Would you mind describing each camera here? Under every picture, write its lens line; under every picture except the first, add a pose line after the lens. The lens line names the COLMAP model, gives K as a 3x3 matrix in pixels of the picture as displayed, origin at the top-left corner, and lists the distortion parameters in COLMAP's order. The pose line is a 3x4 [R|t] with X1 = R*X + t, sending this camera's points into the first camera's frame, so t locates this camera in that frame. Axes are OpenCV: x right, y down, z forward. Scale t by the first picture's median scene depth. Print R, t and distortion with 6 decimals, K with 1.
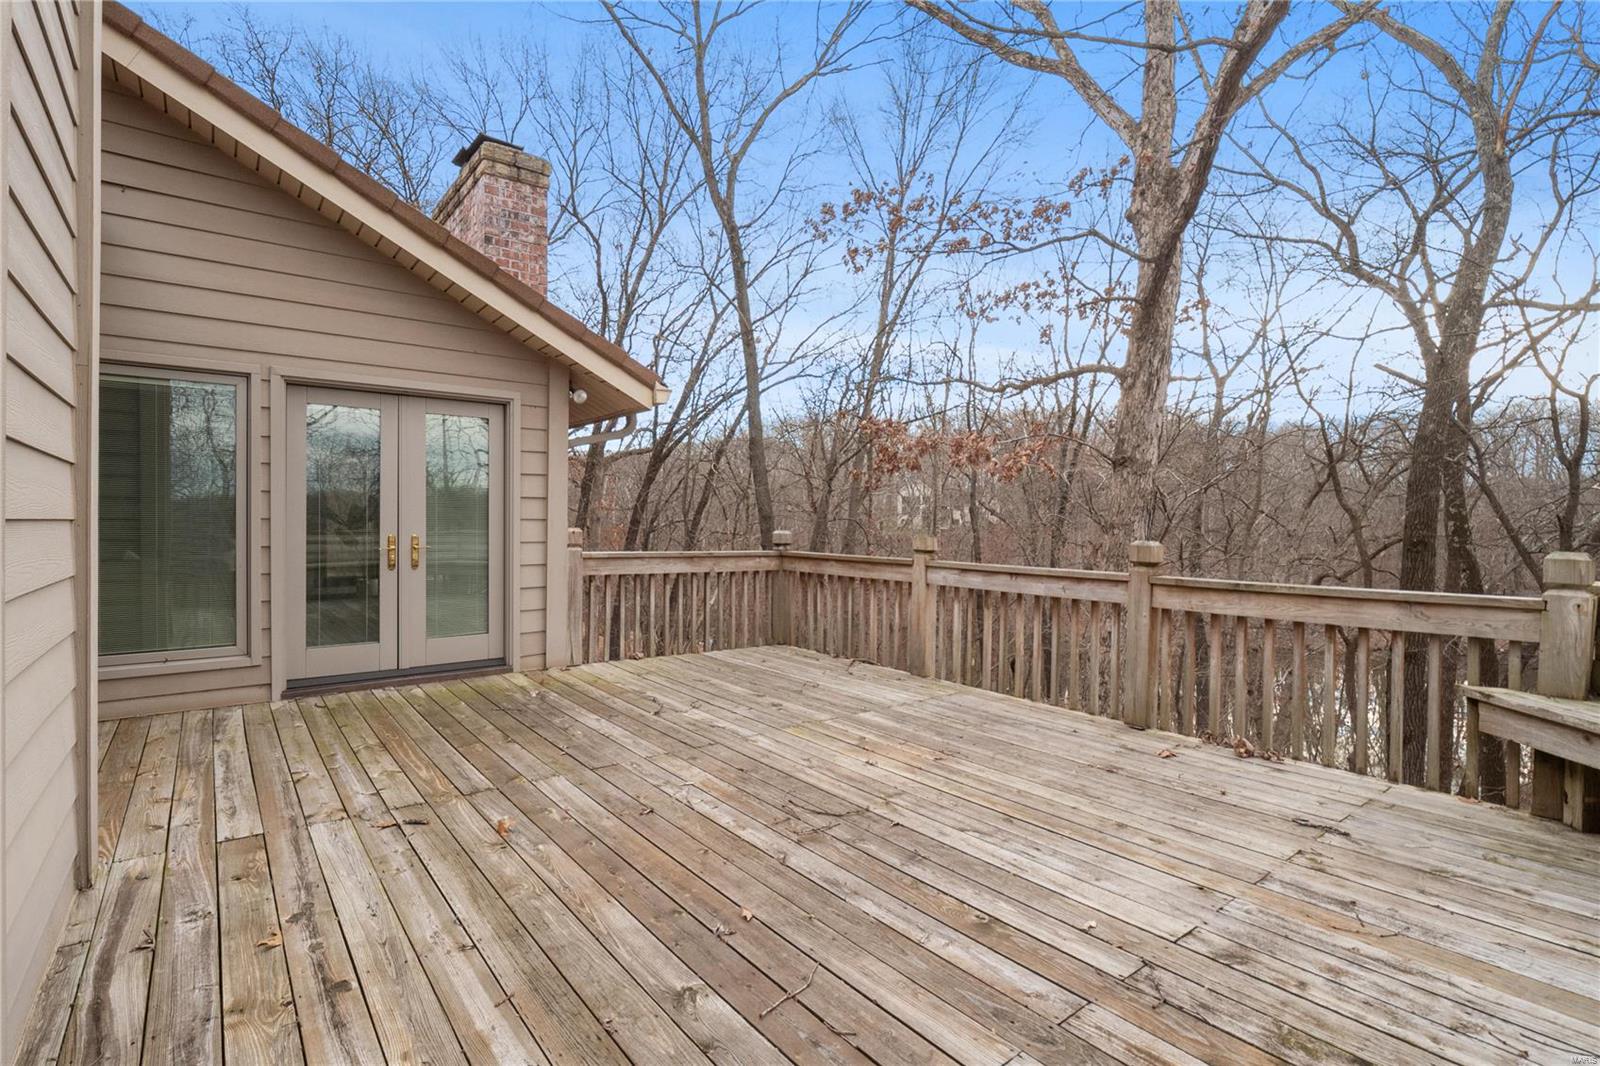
lens RADIAL K [[763.8, 0, 782.0], [0, 763.8, 531.0], [0, 0, 1]] dist [-0.003629, 0.000091]
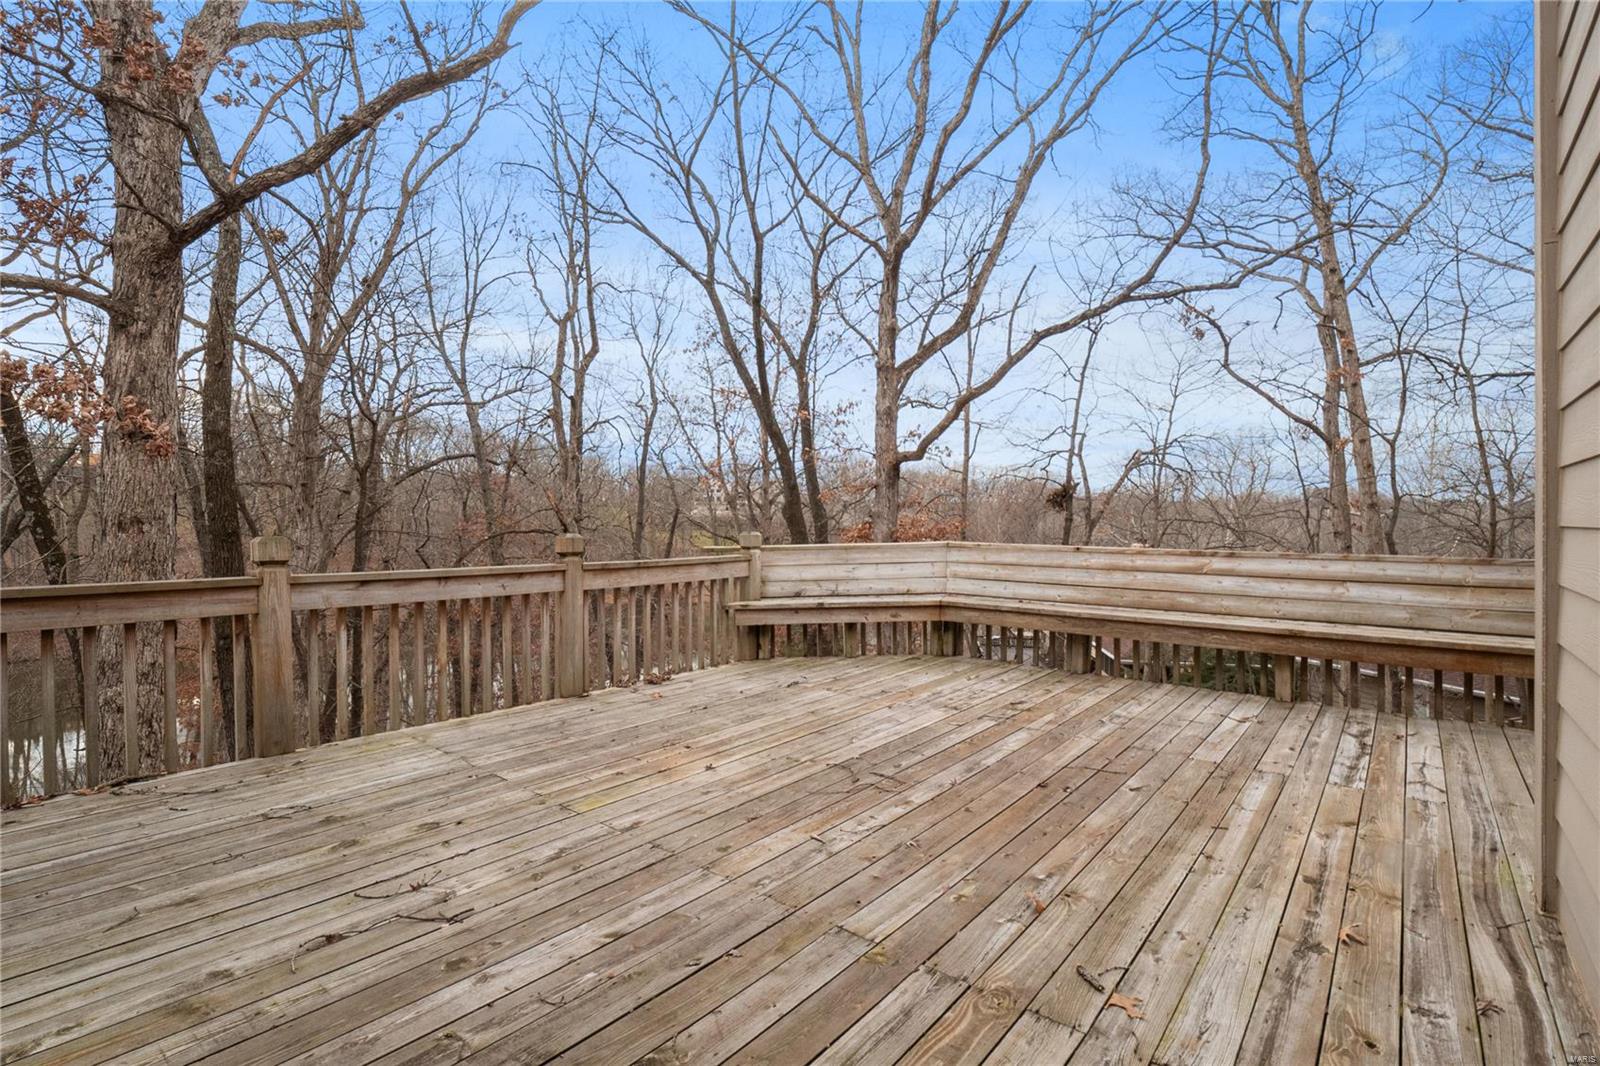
lens RADIAL K [[763.8, 0, 782.0], [0, 763.8, 531.0], [0, 0, 1]] dist [-0.003629, 0.000091]
pose [[-0.231540, -0.023837, 0.972533, -1.031291], [0.004505, 0.999663, 0.025575, -0.028594], [-0.972815, 0.010303, -0.231354, 1.379226]]
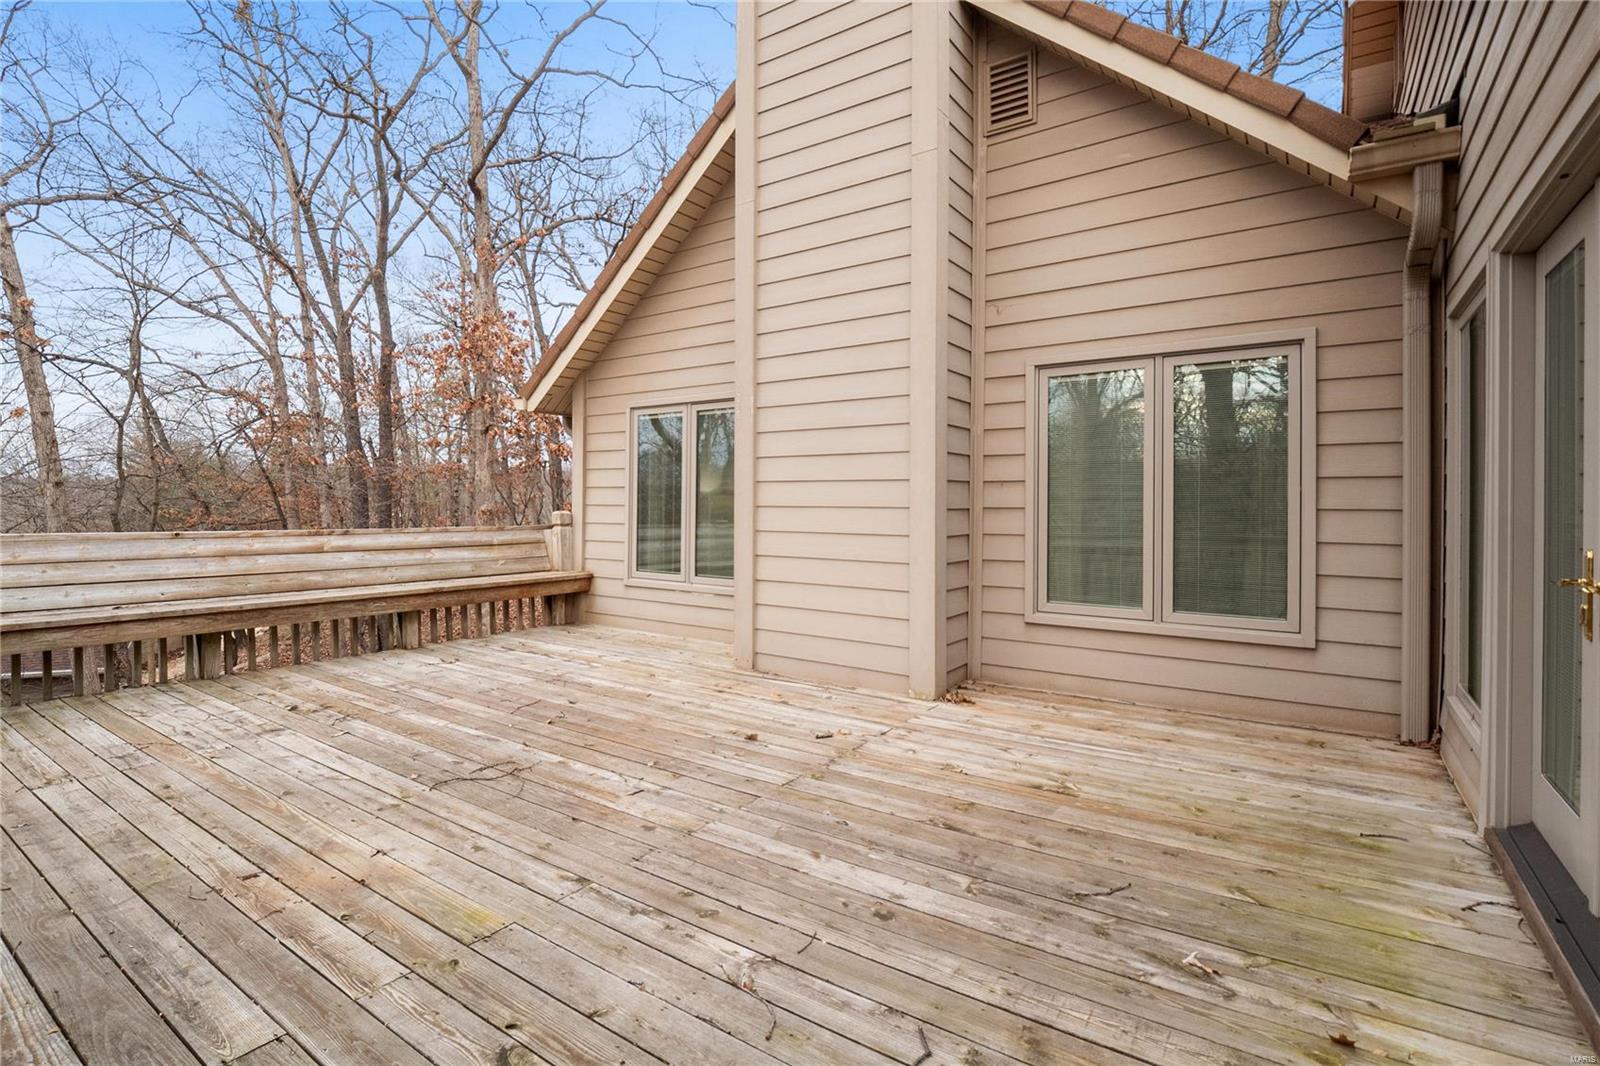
lens RADIAL K [[737.5, 0, 805.2], [0, 737.5, 506.8], [0, 0, 1]] dist [-0.001891, -0.000209]
pose [[-0.944588, -0.011356, -0.328061, -0.028984], [-0.014629, 0.999865, 0.007512, -0.020235], [0.327932, 0.011895, -0.944627, 2.125820]]
